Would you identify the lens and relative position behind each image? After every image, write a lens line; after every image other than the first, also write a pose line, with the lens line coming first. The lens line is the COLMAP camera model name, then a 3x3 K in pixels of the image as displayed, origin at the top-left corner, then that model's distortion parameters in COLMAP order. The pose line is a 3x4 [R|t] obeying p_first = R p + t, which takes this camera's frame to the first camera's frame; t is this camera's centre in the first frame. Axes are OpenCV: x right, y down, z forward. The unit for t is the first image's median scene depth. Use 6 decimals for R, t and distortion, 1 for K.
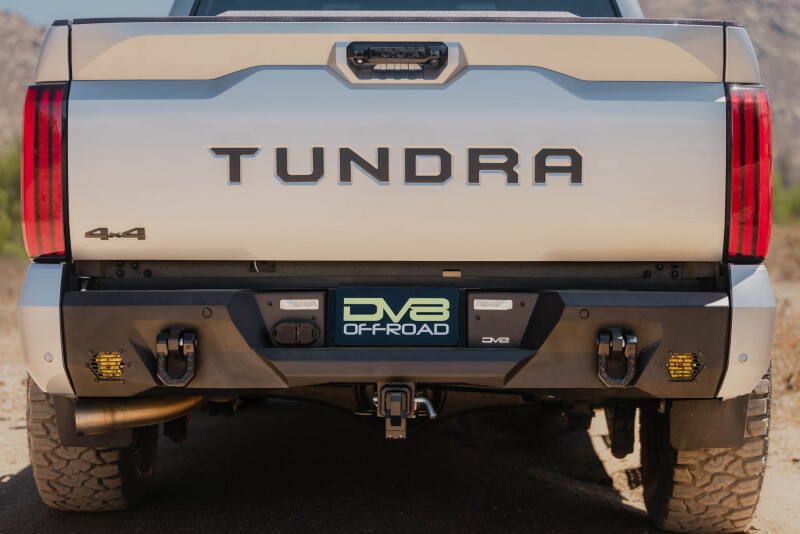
lens RADIAL K [[1947.6, 0, 456.2], [0, 1947.6, 267.7], [0, 0, 1]] dist [-0.011652, -0.097698]
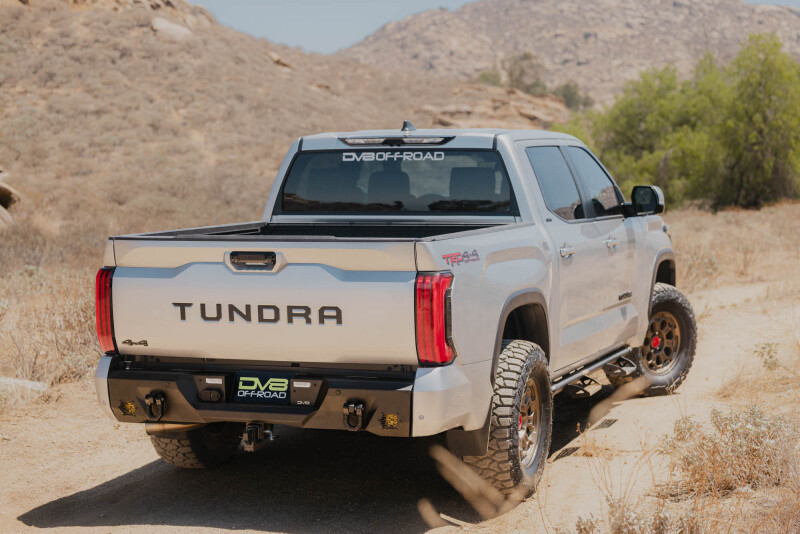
lens RADIAL K [[1665.6, 0, 400.0], [0, 1665.6, 267.0], [0, 0, 1]] dist [-0.000156, -0.016169]
pose [[0.930806, 0.010821, -0.365354, 0.722567], [0.006959, 0.998856, 0.047313, -0.178014], [0.365448, -0.046582, 0.929666, -0.517970]]
